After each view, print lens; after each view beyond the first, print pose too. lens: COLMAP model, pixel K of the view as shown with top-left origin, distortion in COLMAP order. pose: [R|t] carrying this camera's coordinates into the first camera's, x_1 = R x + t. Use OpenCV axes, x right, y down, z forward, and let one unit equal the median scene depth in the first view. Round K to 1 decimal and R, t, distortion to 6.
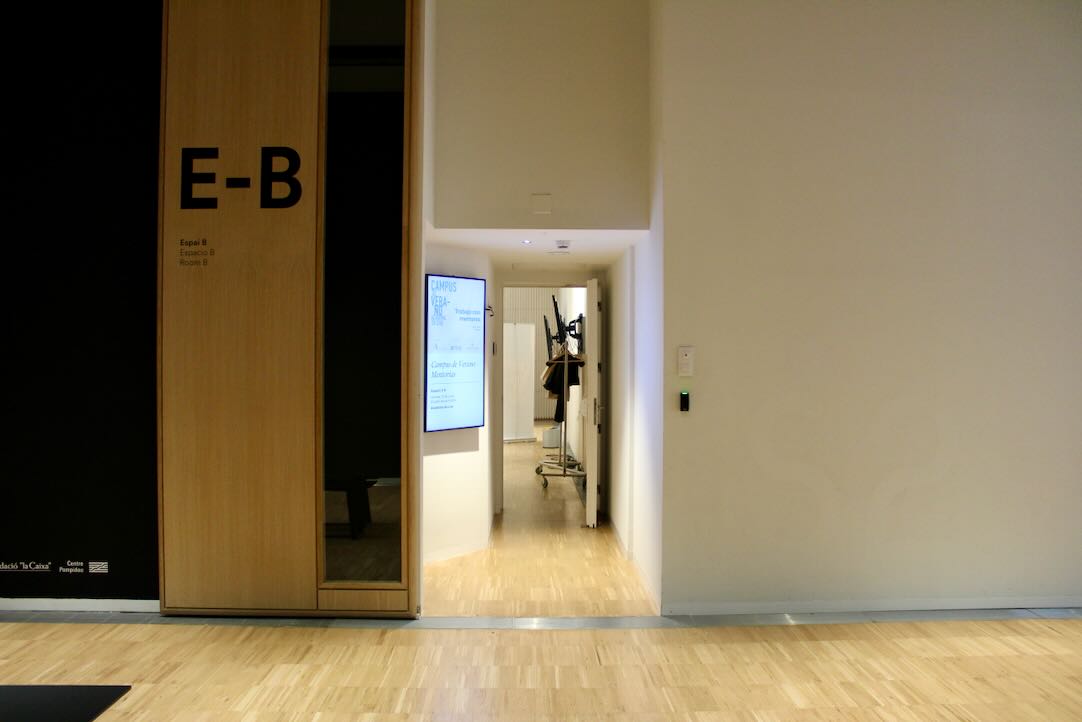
lens RADIAL K [[901.8, 0, 541.0], [0, 901.8, 361.0], [0, 0, 1]] dist [-0.181172, 0.231231]
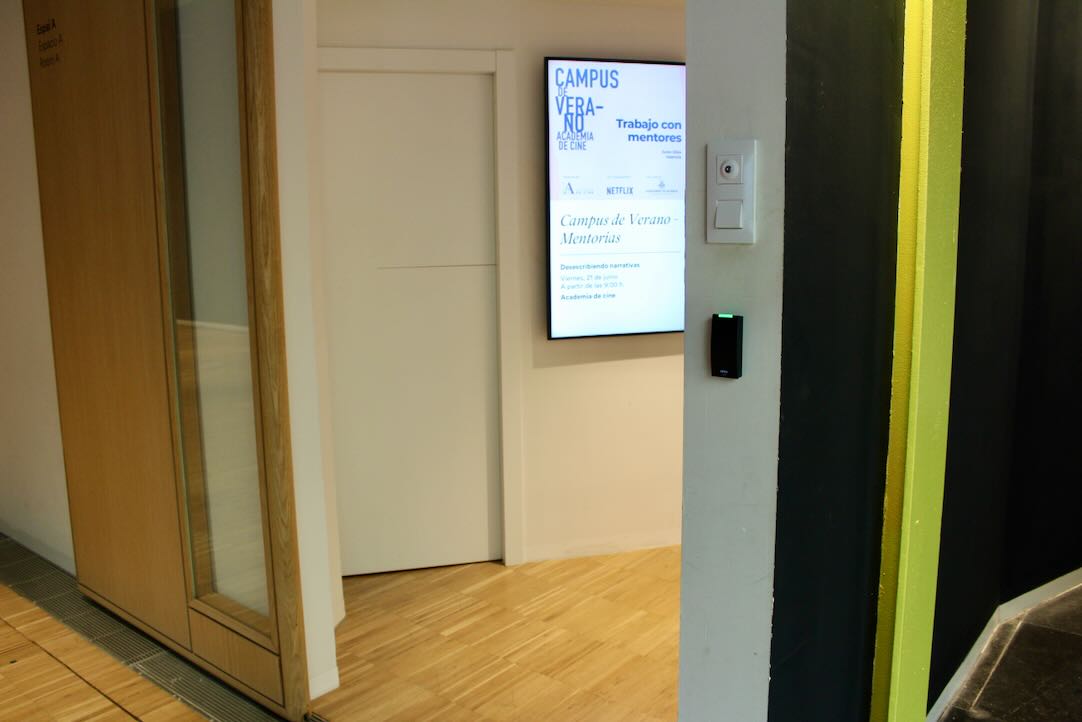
lens RADIAL K [[901.8, 0, 541.0], [0, 901.8, 361.0], [0, 0, 1]] dist [-0.181172, 0.231231]
pose [[0.808153, 0.083824, -0.582978, 0.200753], [0.009048, 0.987937, 0.154594, 0.003662], [0.588904, -0.130210, 0.797645, 0.526800]]
